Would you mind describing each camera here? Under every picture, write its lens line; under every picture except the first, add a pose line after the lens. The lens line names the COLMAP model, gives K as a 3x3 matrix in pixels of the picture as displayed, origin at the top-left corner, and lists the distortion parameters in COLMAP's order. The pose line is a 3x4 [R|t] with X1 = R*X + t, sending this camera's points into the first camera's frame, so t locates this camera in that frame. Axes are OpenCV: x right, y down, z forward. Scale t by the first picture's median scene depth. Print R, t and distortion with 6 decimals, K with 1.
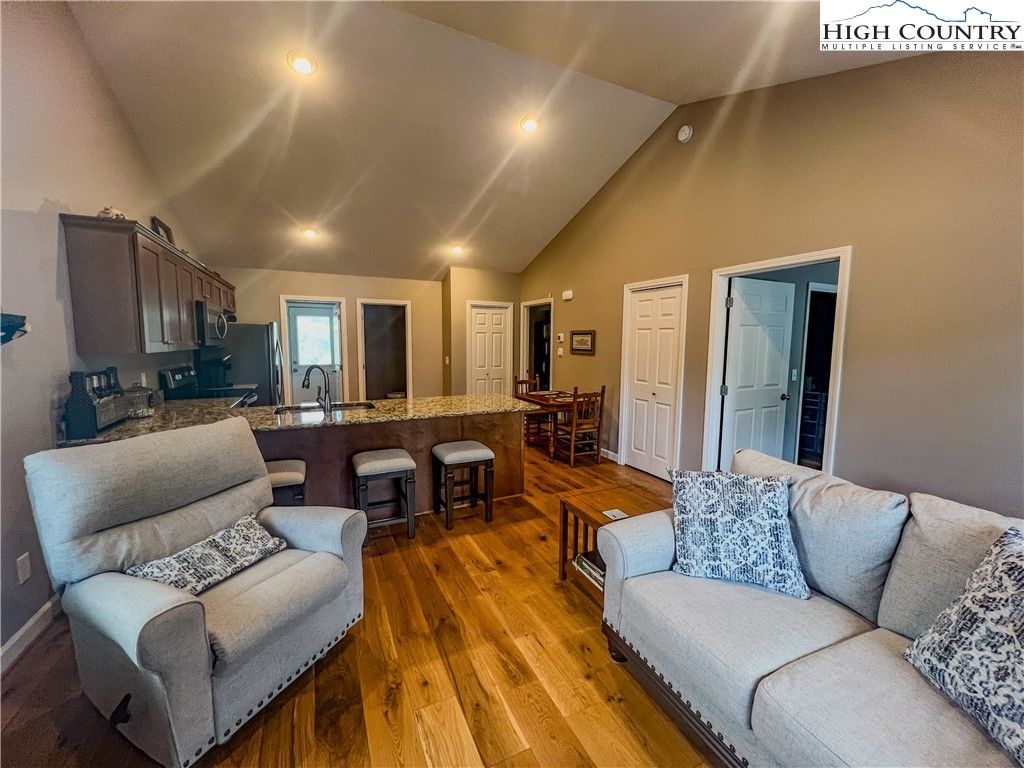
lens RADIAL K [[408.5, 0, 507.3], [0, 408.5, 382.1], [0, 0, 1]] dist [-0.003716, 0.000824]
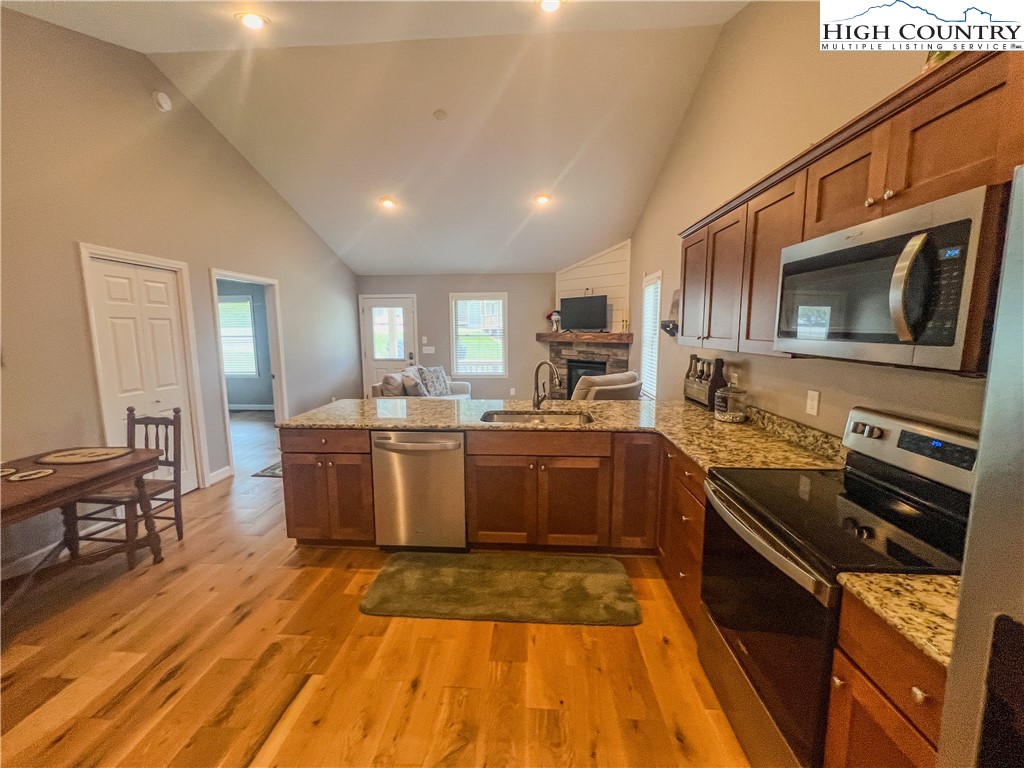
lens RADIAL K [[408.5, 0, 509.1], [0, 408.5, 381.9], [0, 0, 1]] dist [-0.003716, 0.000824]
pose [[-0.876141, -0.064694, 0.477694, -0.510383], [0.048993, 0.973872, 0.221751, -0.123859], [-0.479559, 0.217689, -0.850079, 1.113140]]
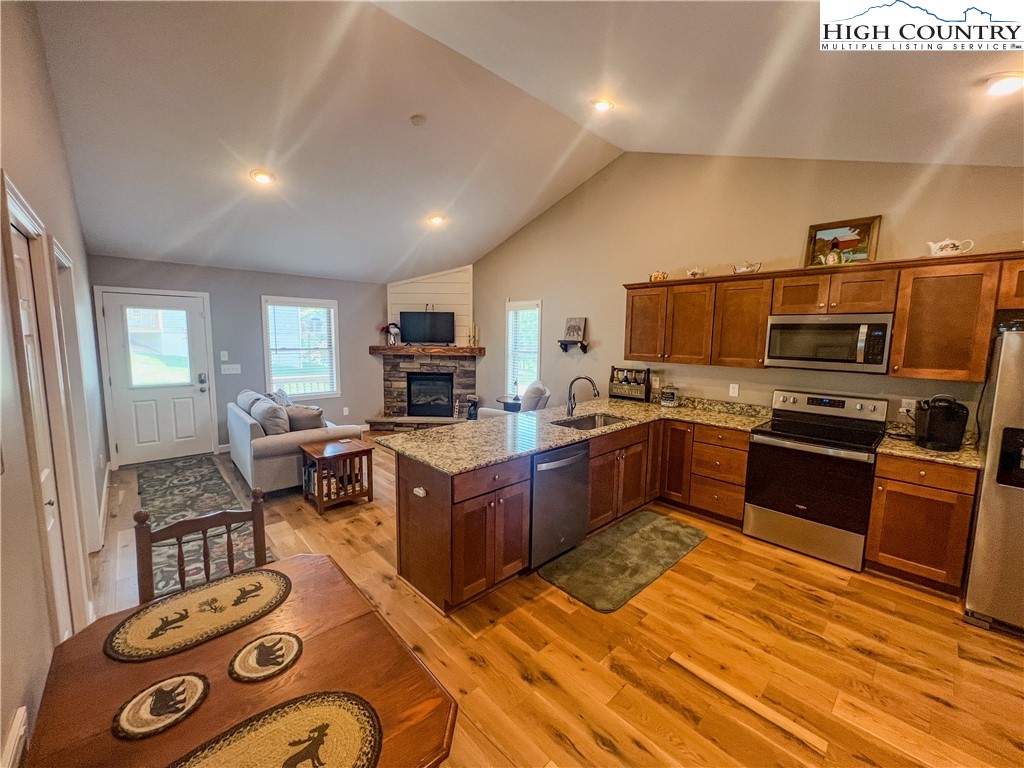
lens RADIAL K [[408.5, 0, 508.6], [0, 408.5, 381.5], [0, 0, 1]] dist [-0.003716, 0.000824]
pose [[-0.952331, 0.015497, -0.304672, 0.048173], [-0.050586, 0.976861, 0.207807, -0.155474], [0.300842, 0.213313, -0.929511, 1.221454]]
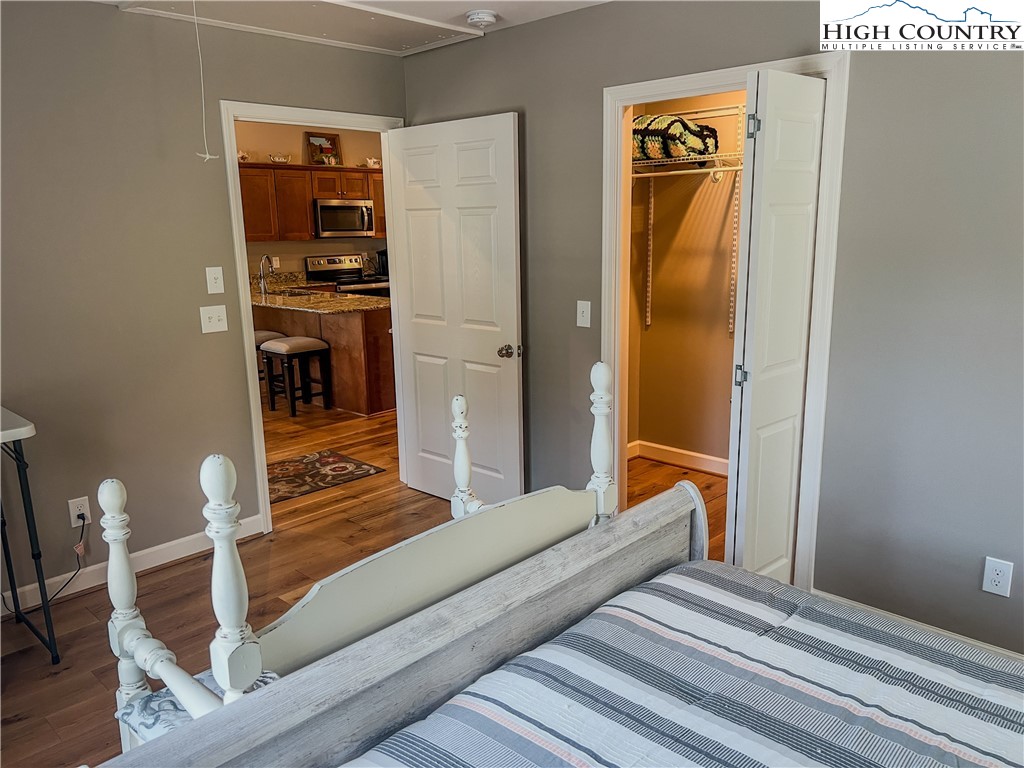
lens RADIAL K [[769.0, 0, 507.6], [0, 769.0, 389.8], [0, 0, 1]] dist [0.056561, -0.063607]
pose [[0.354562, 0.187792, -0.915980, 1.196902], [-0.076401, 0.982167, 0.171788, -0.059381], [0.931906, 0.009072, 0.362586, 0.508672]]
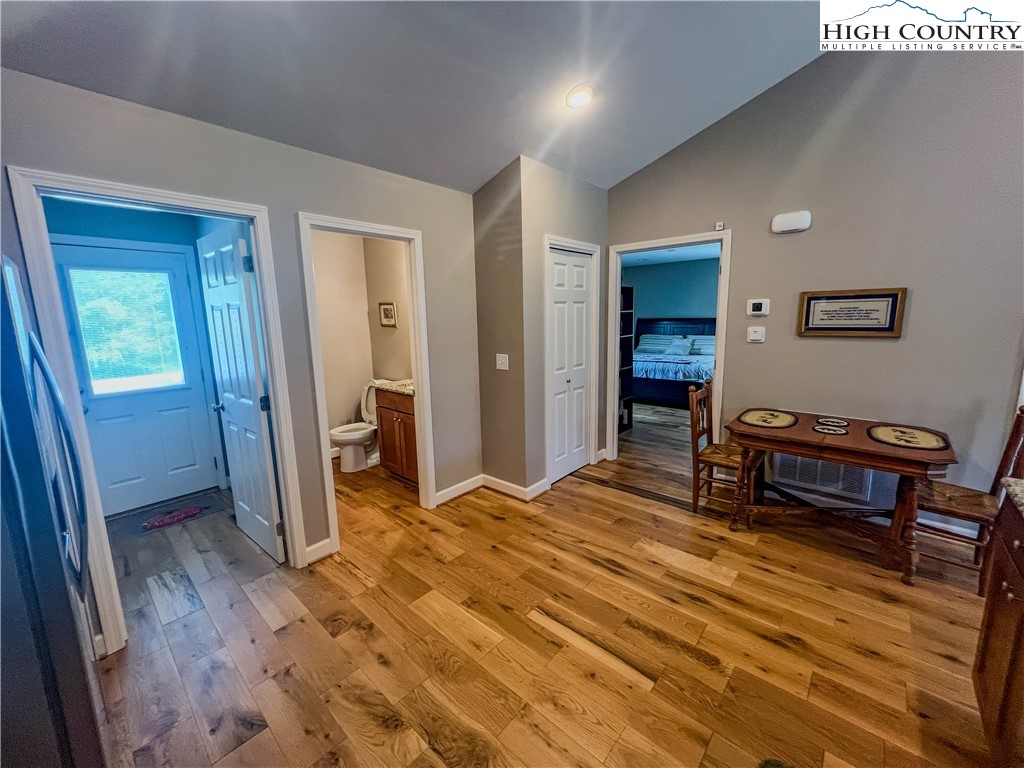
lens RADIAL K [[408.5, 0, 510.8], [0, 408.5, 383.6], [0, 0, 1]] dist [-0.003716, 0.000824]
pose [[0.921837, -0.093084, 0.376233, -0.420765], [0.069566, 0.994705, 0.075650, -0.082036], [-0.381283, -0.043564, 0.923431, 0.714607]]
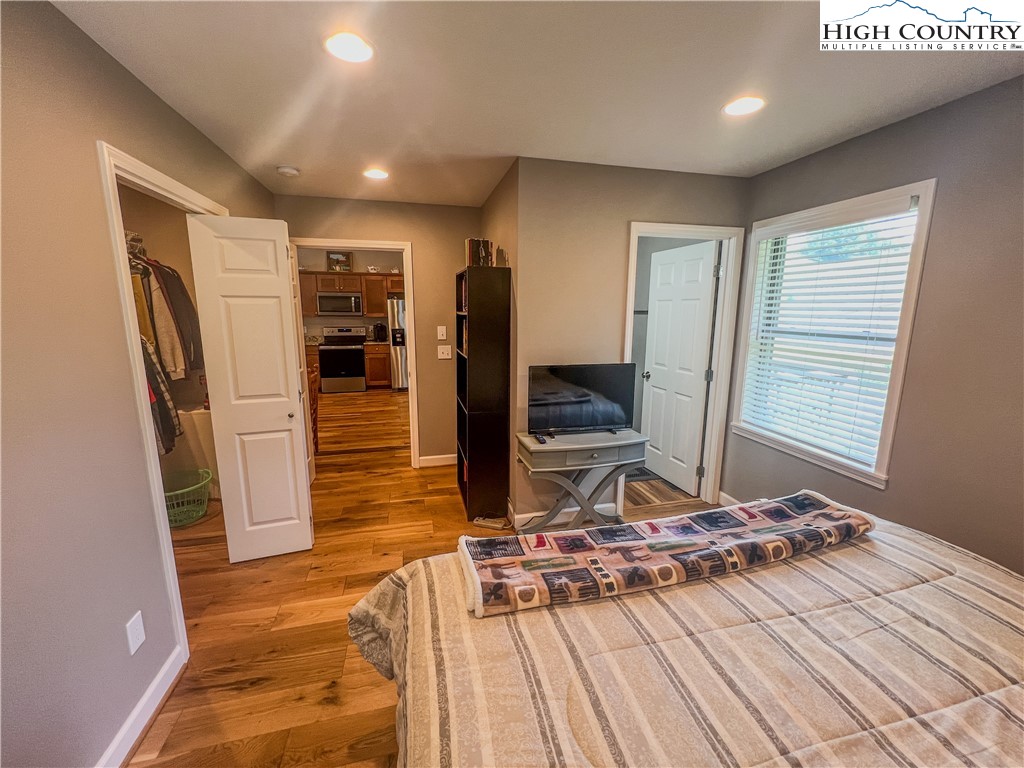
lens RADIAL K [[408.5, 0, 512.3], [0, 408.5, 381.9], [0, 0, 1]] dist [-0.003716, 0.000824]
pose [[-0.191689, 0.162548, -0.967902, 0.734345], [-0.107561, 0.976770, 0.185339, -0.174077], [0.975544, 0.139636, -0.169752, 1.659029]]
